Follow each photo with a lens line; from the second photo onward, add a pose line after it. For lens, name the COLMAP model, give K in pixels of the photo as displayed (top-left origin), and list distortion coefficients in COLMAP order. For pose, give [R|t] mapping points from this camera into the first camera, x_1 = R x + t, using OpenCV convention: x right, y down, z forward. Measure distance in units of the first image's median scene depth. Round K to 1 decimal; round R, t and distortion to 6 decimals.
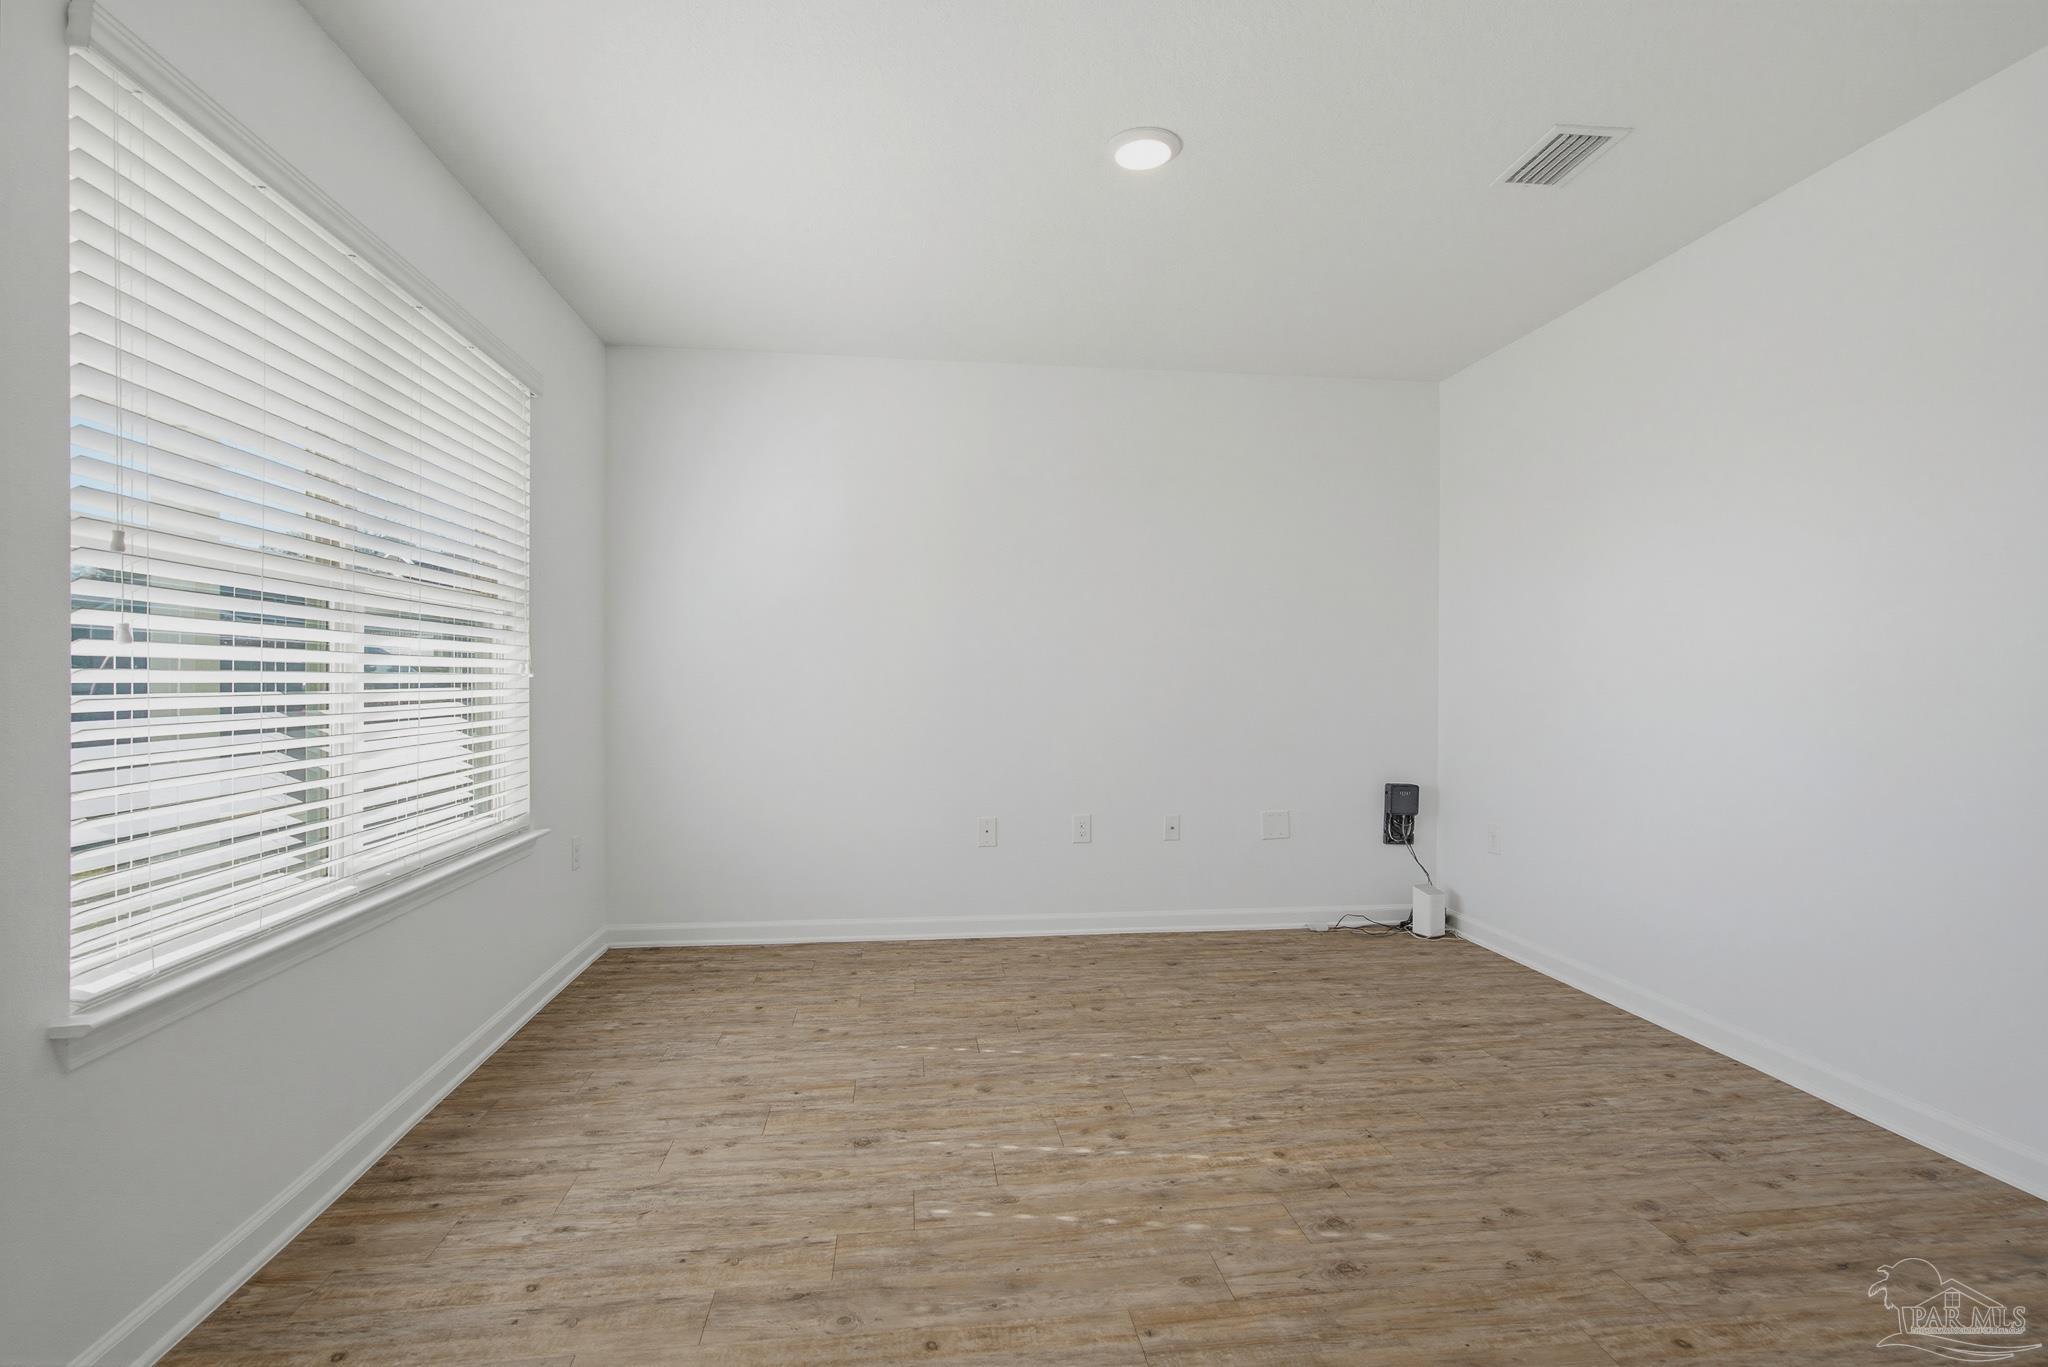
lens RADIAL K [[1004.5, 0, 1023.2], [0, 1004.5, 689.0], [0, 0, 1]] dist [0.004076, -0.000852]
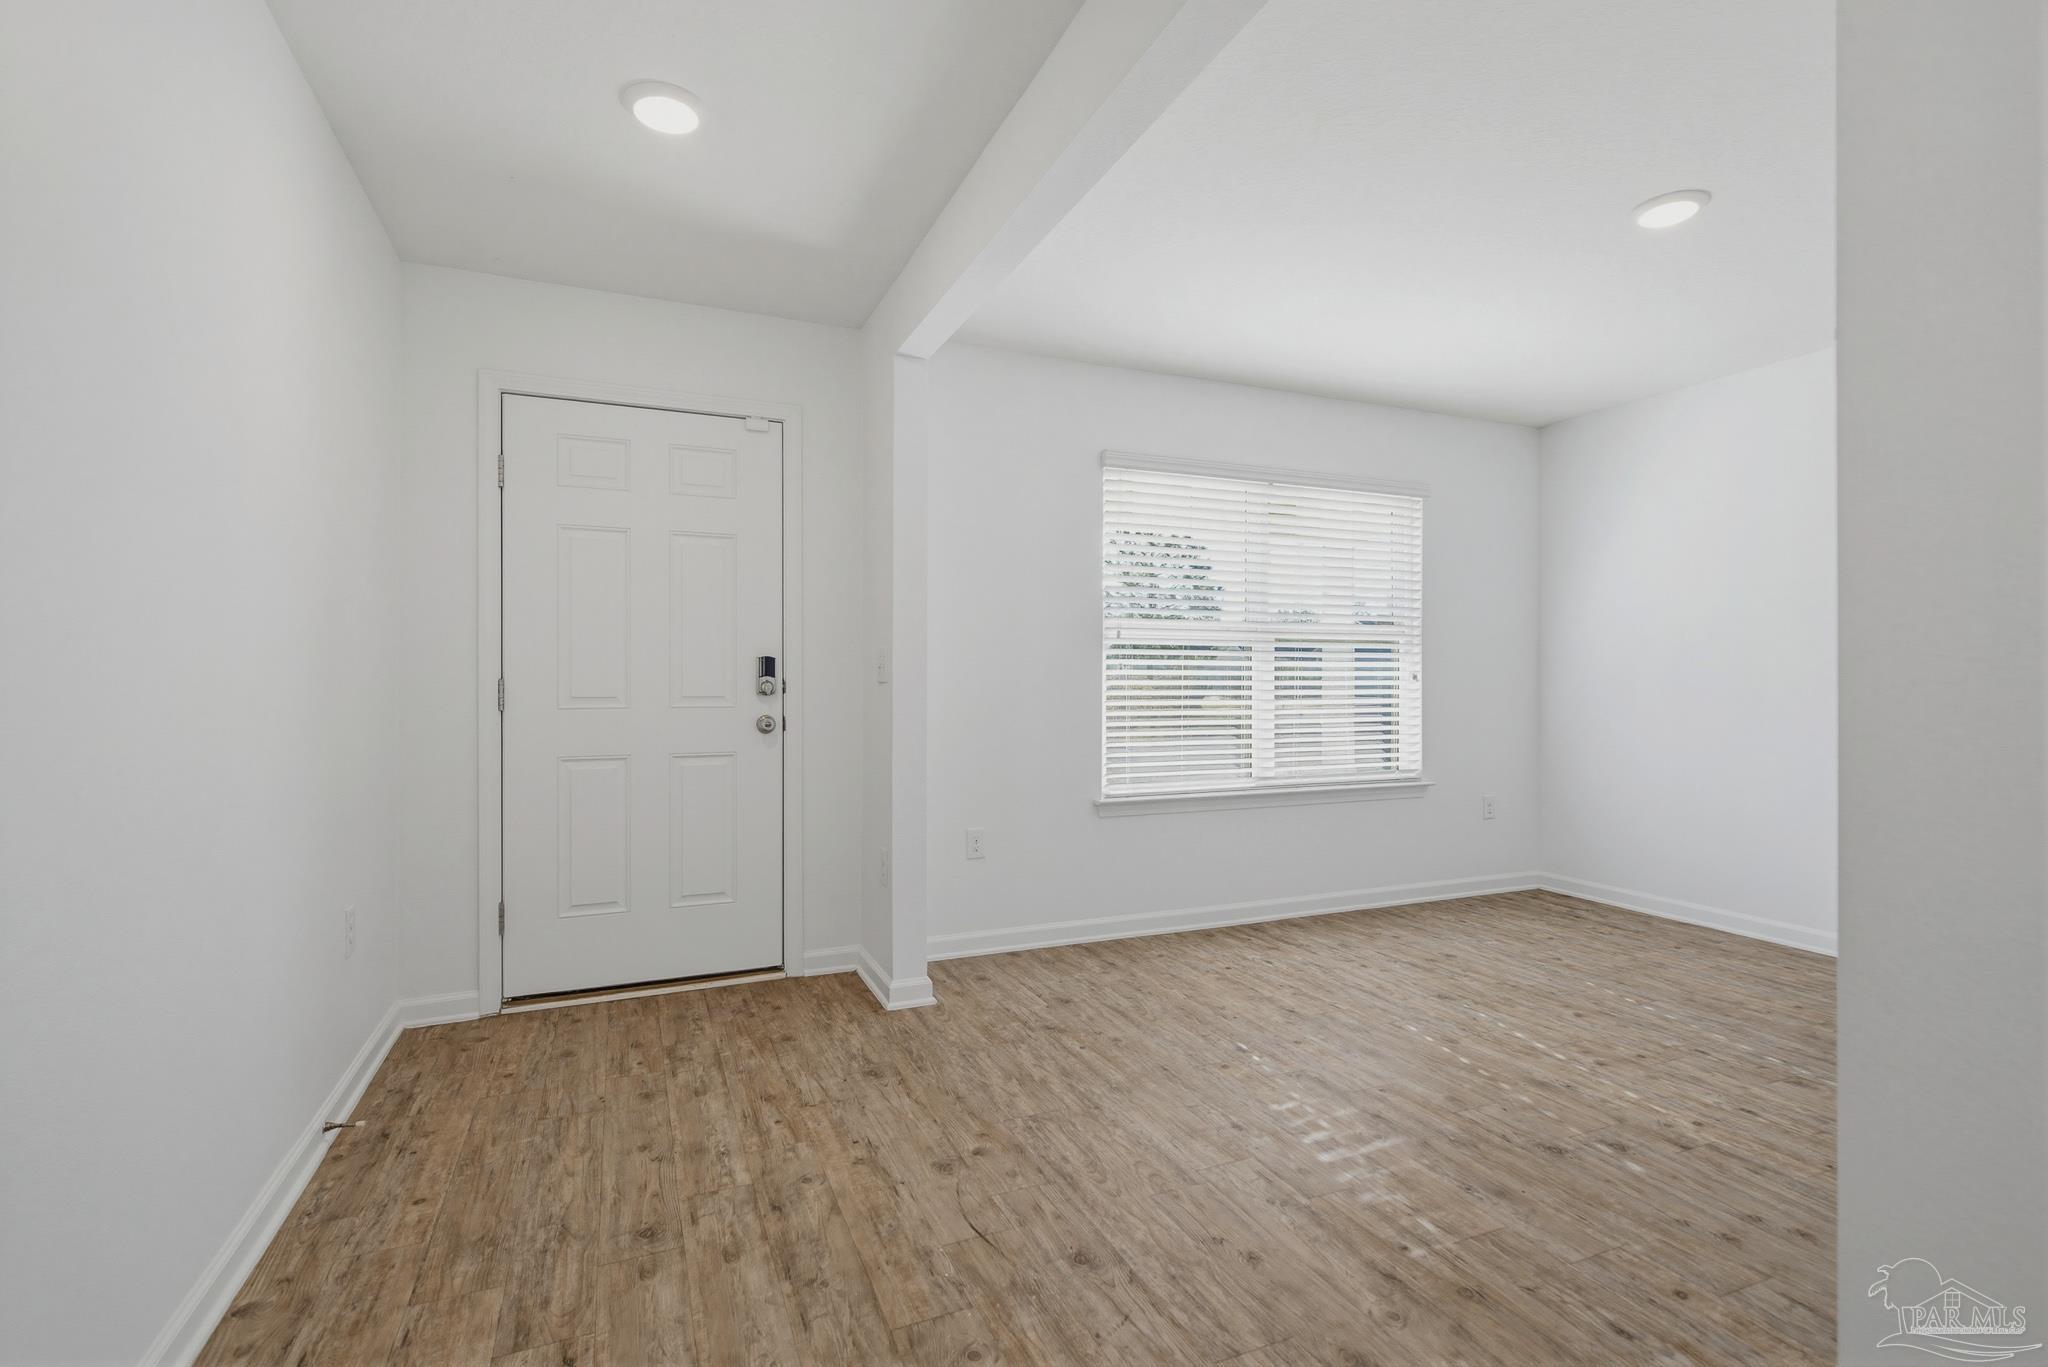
lens RADIAL K [[955.5, 0, 1025.6], [0, 955.5, 676.7], [0, 0, 1]] dist [0.007806, 0.001554]
pose [[0.272278, -0.006741, -0.962195, 1.039716], [-0.010173, 0.999899, -0.009883, 0.000632], [0.962165, 0.012479, 0.272182, 0.019683]]
